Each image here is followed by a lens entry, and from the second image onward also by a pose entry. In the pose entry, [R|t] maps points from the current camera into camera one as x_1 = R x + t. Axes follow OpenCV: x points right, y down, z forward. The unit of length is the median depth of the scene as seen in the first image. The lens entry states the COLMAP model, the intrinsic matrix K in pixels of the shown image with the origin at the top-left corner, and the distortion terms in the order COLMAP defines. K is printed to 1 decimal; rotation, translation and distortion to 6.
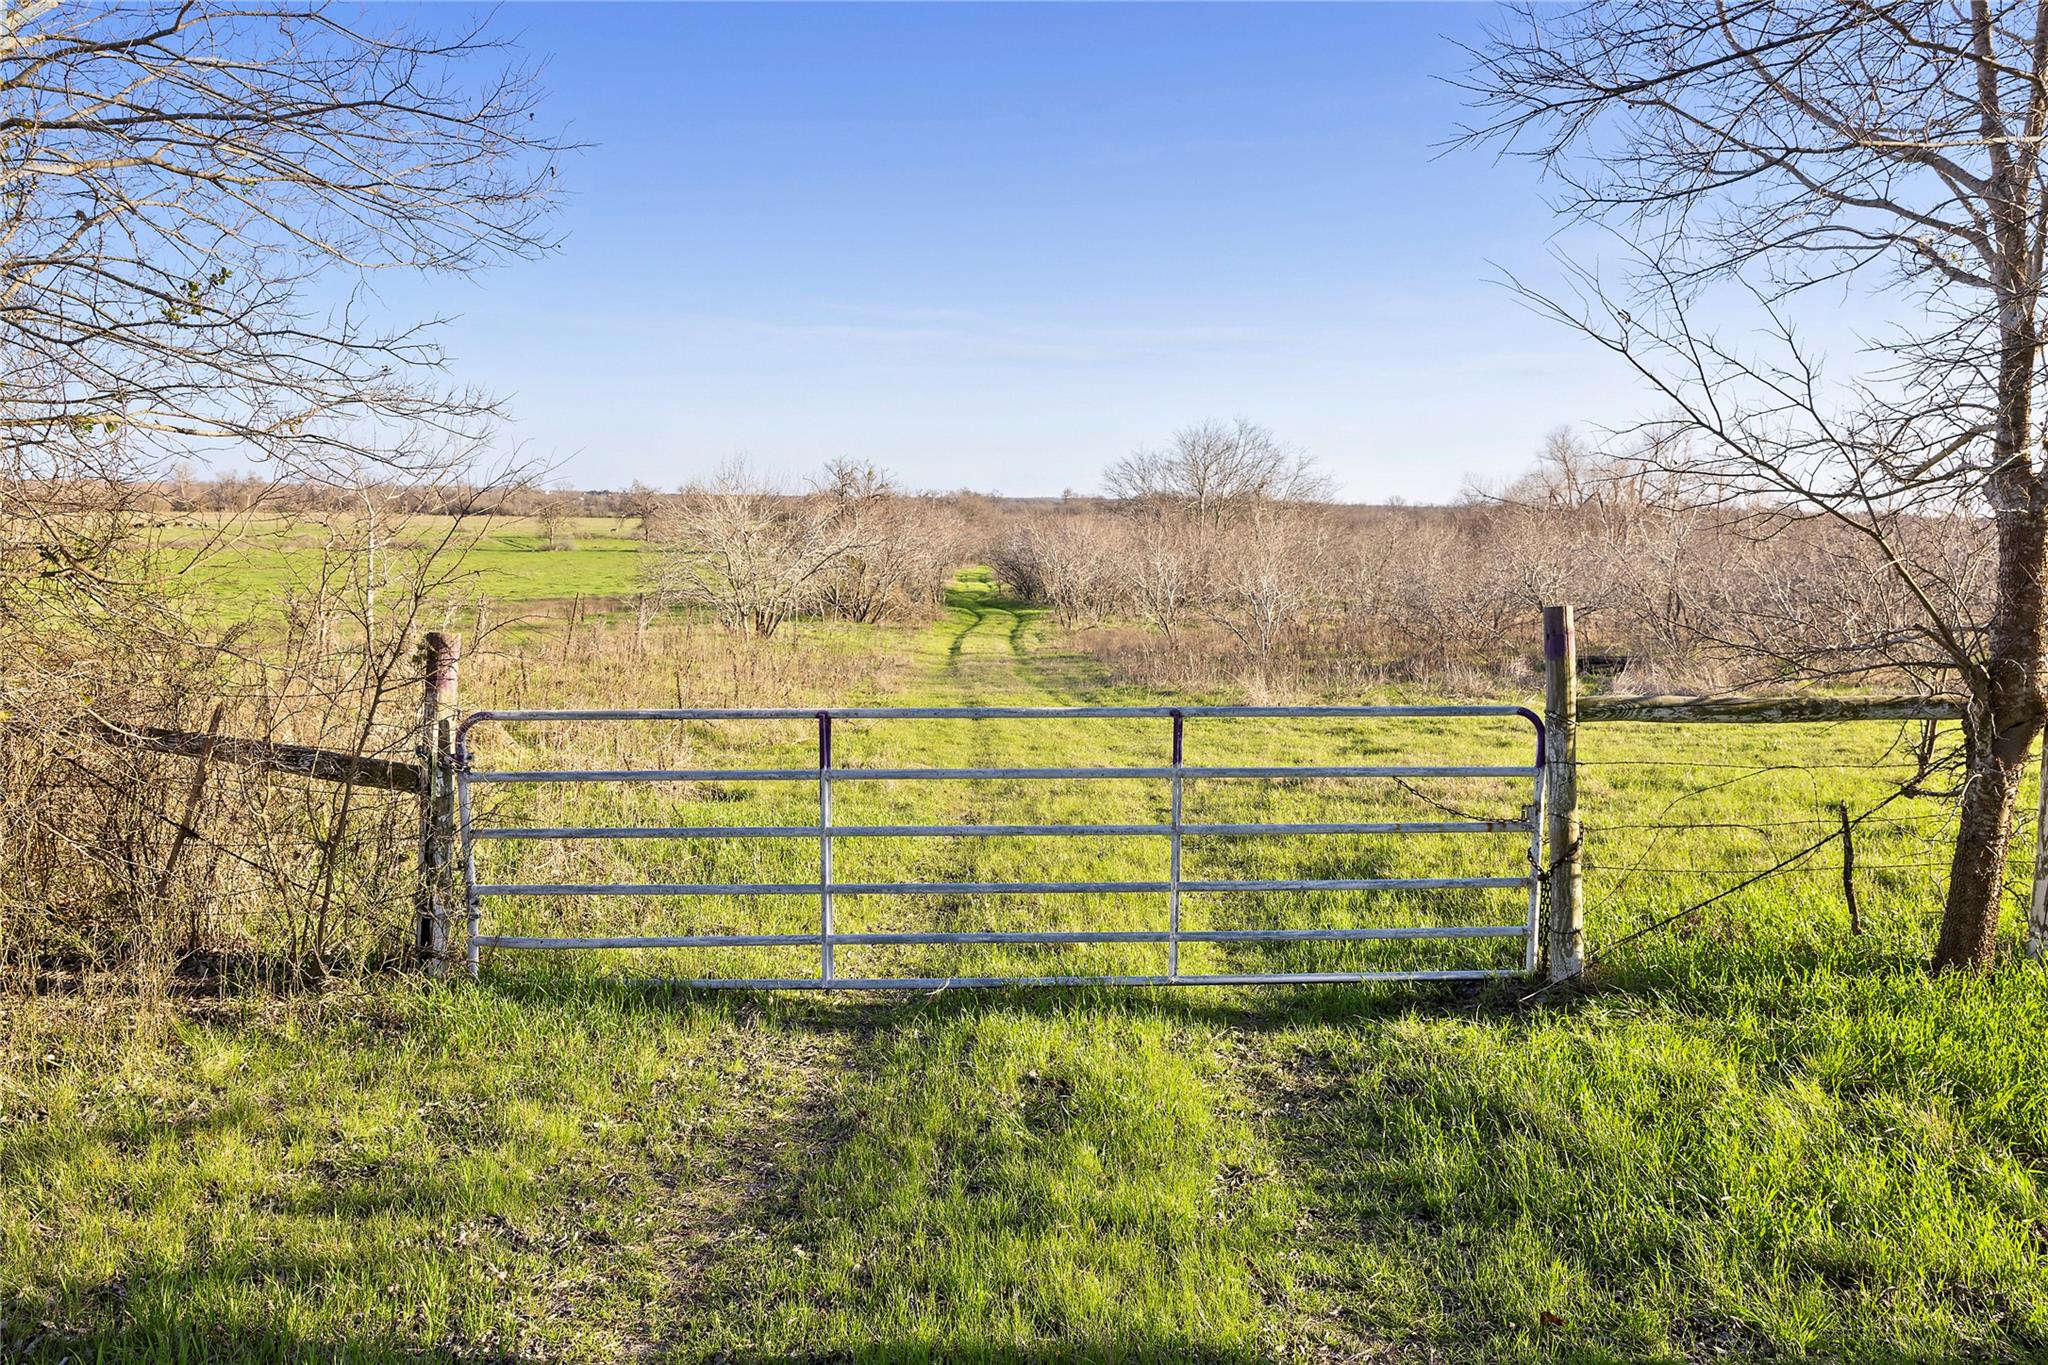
lens RADIAL K [[1478.6, 0, 1024.0], [0, 1478.6, 682.5], [0, 0, 1]] dist [0.000049, -0.000022]
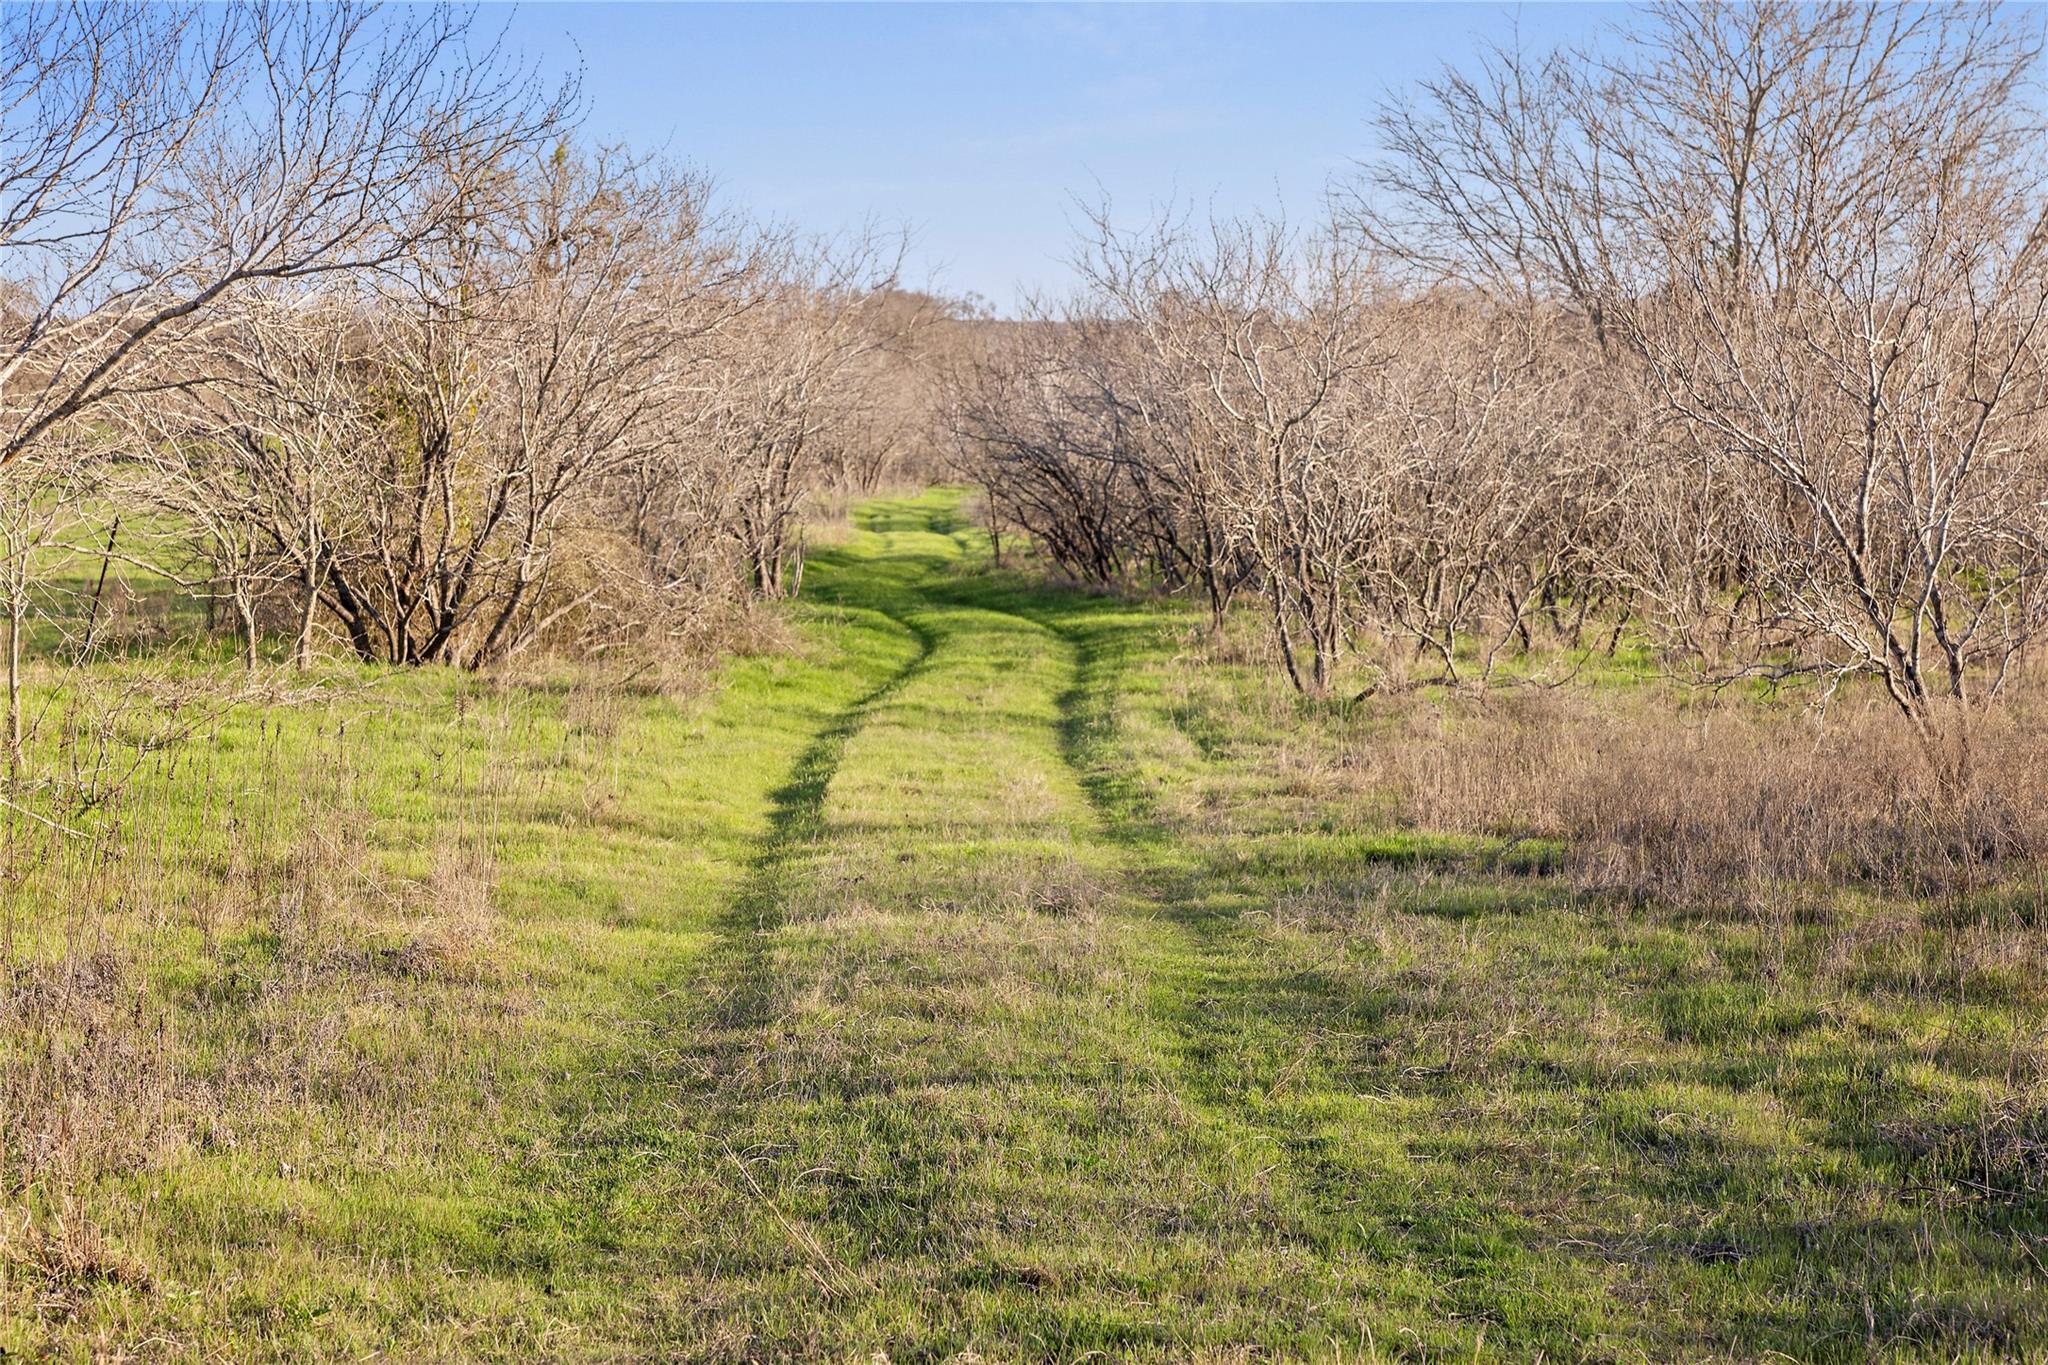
lens RADIAL K [[4137.1, 0, 1024.0], [0, 4137.1, 682.5], [0, 0, 1]] dist [0.000044, 0.014533]
pose [[0.999971, -0.001883, -0.007377, -0.007671], [0.001625, 0.999389, -0.034900, -0.012094], [0.007439, 0.034887, 0.999364, 0.284558]]
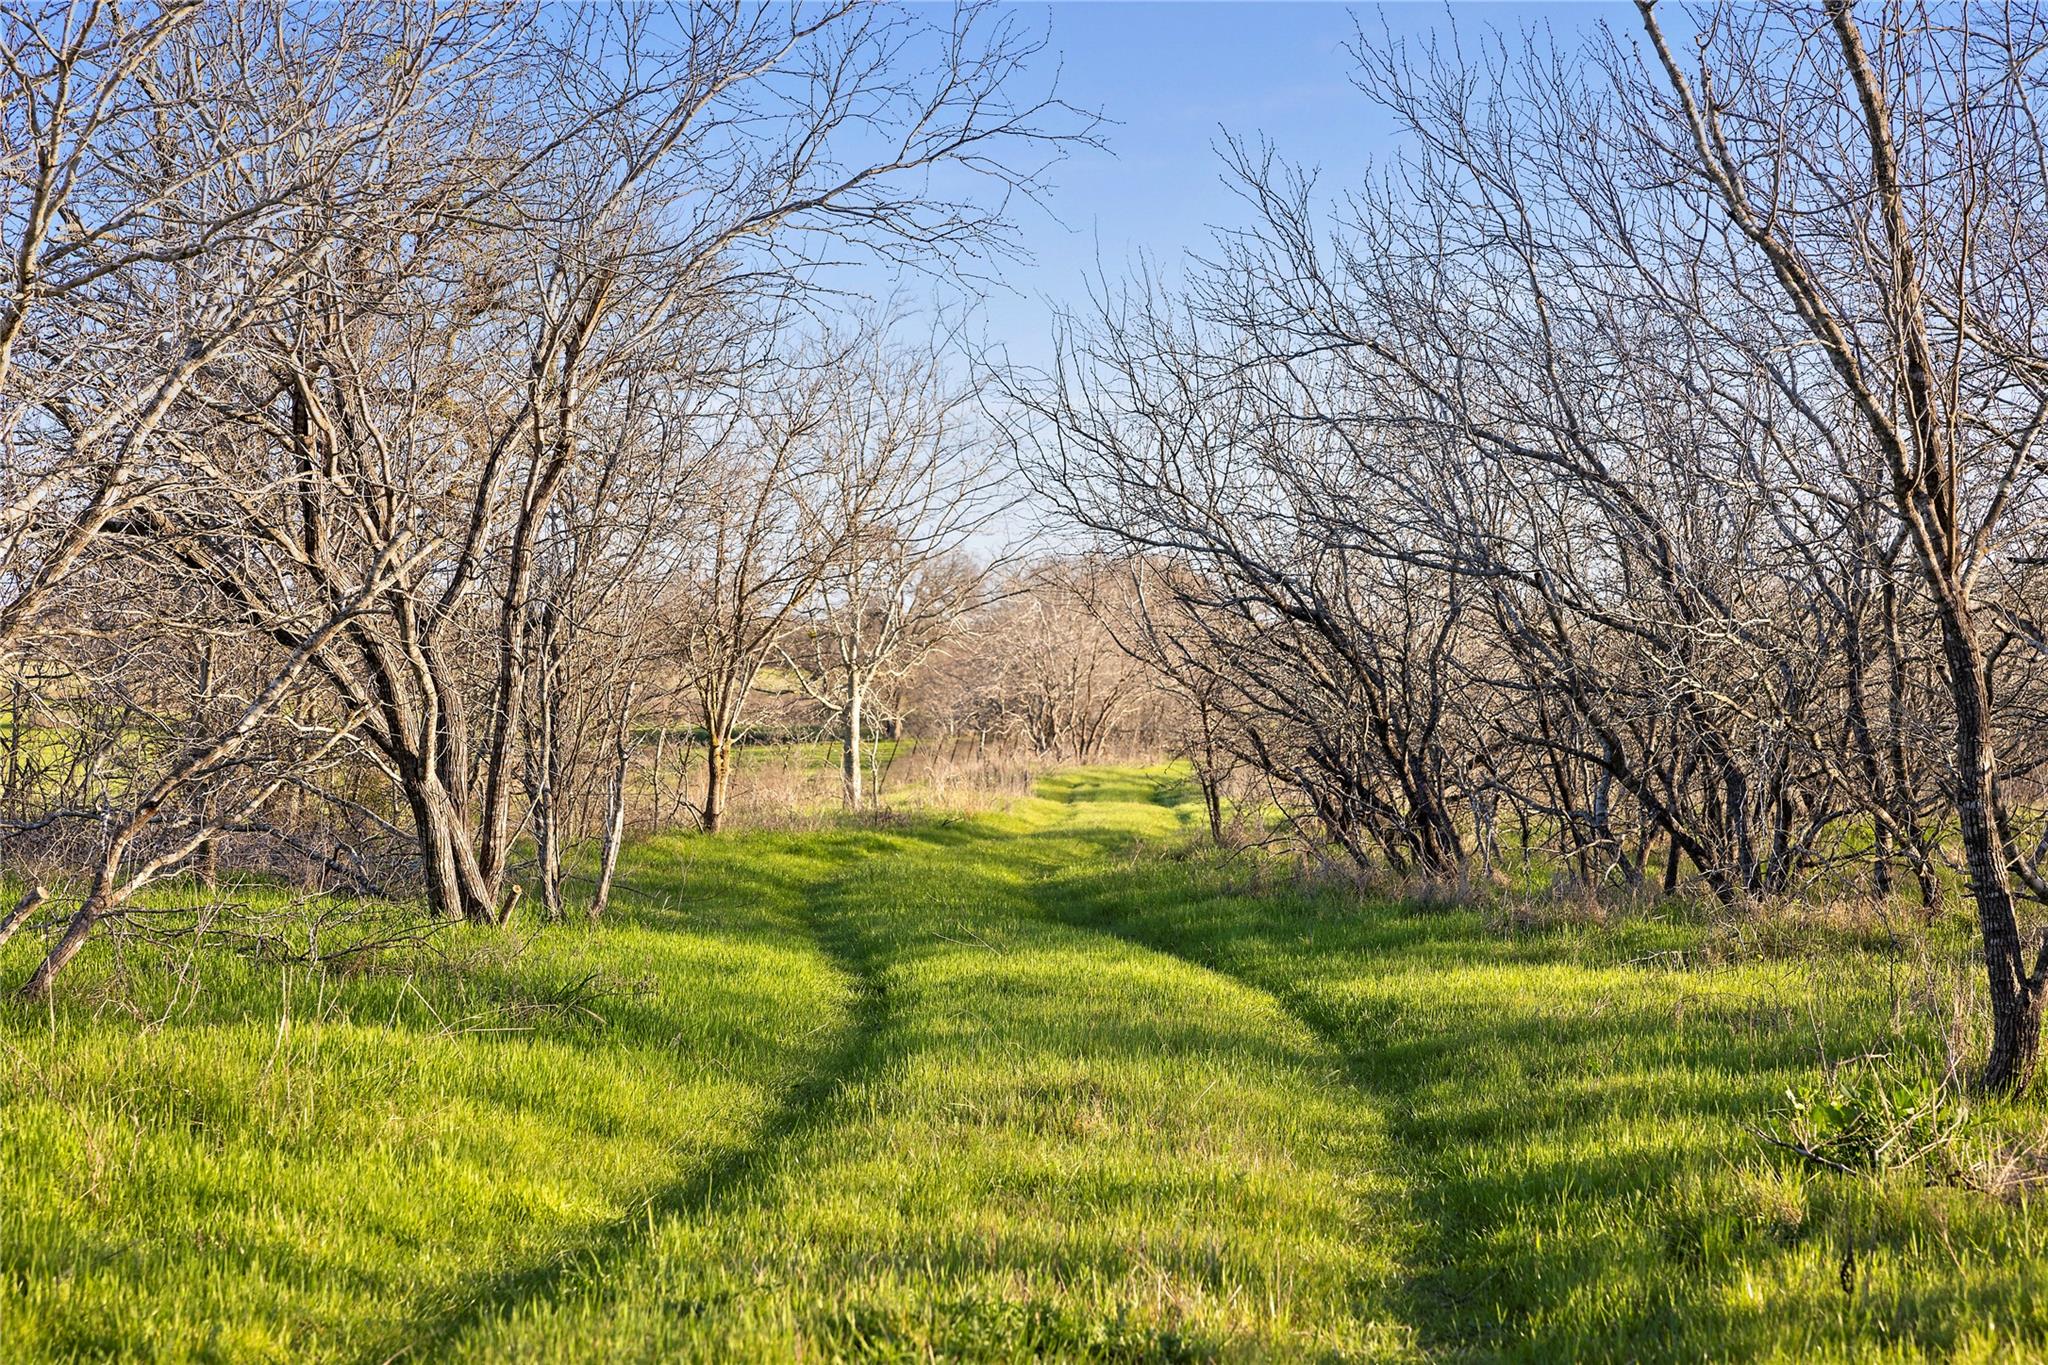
lens RADIAL K [[4137.1, 0, 1024.0], [0, 4137.1, 682.5], [0, 0, 1]] dist [0.000044, 0.014533]
pose [[0.997266, -0.000439, -0.073889, -0.006446], [-0.007412, 0.994344, -0.105945, -0.046102], [0.073517, 0.106203, 0.991623, 0.869595]]
